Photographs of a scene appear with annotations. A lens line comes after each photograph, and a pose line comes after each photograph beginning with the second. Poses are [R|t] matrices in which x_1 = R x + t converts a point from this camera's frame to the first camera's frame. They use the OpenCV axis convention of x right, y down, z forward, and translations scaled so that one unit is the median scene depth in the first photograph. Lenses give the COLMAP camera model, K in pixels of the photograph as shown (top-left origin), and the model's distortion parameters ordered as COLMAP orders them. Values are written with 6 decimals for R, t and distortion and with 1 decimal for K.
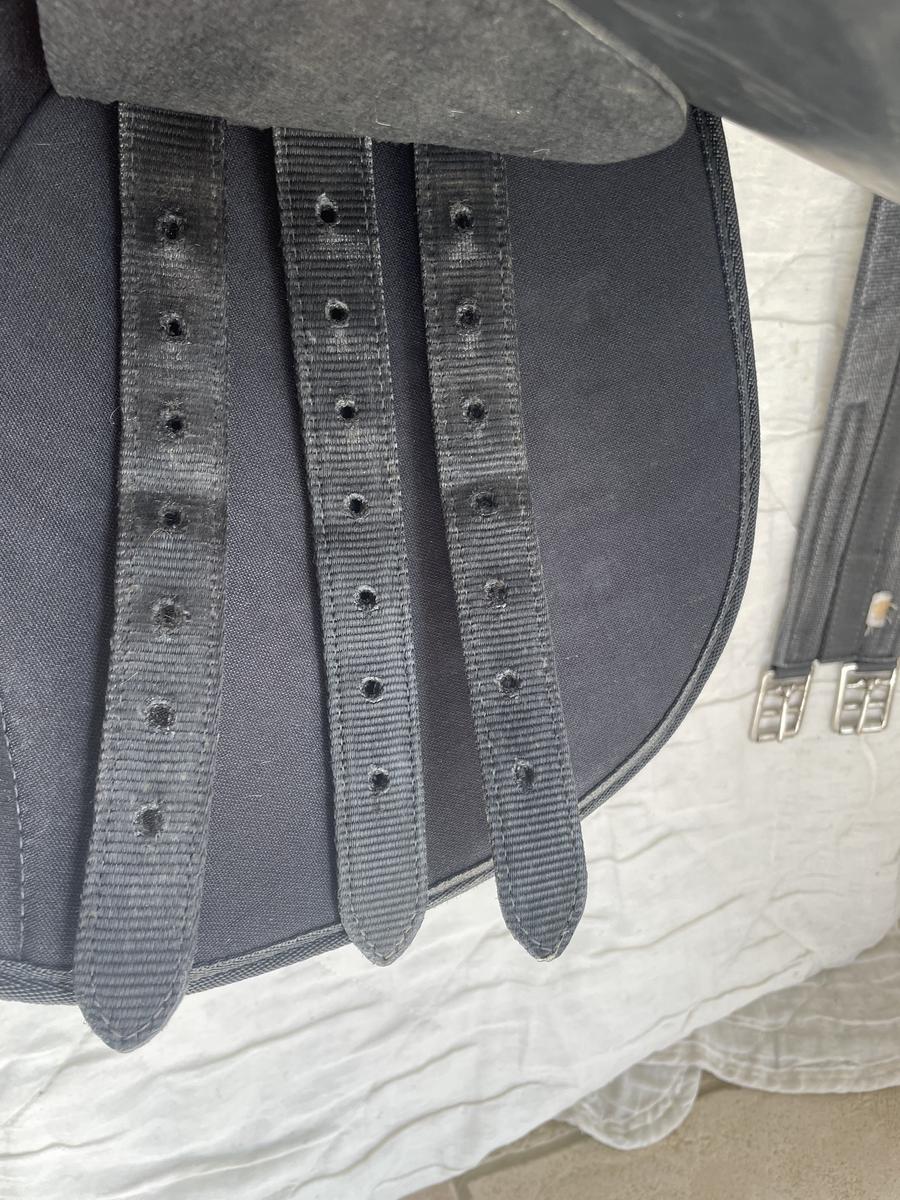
lens RADIAL K [[896.1, 0, 454.5], [0, 896.1, 601.5], [0, 0, 1]] dist [0.064278, -0.099911]
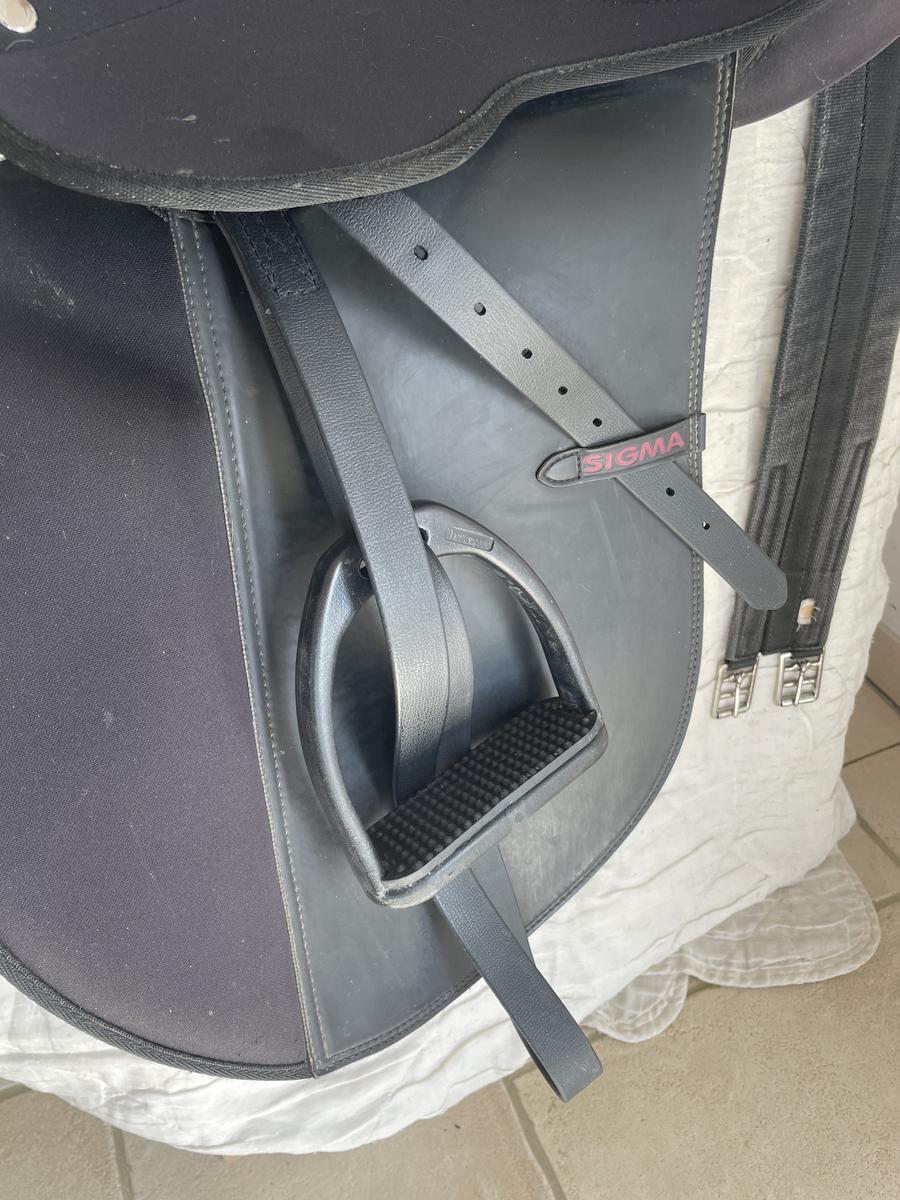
lens RADIAL K [[896.1, 0, 443.5], [0, 896.1, 599.0], [0, 0, 1]] dist [0.064278, -0.099911]
pose [[0.995950, -0.079183, 0.042589, -0.086208], [0.076498, 0.995180, 0.061361, -0.117250], [-0.047242, -0.057855, 0.997207, -0.227699]]
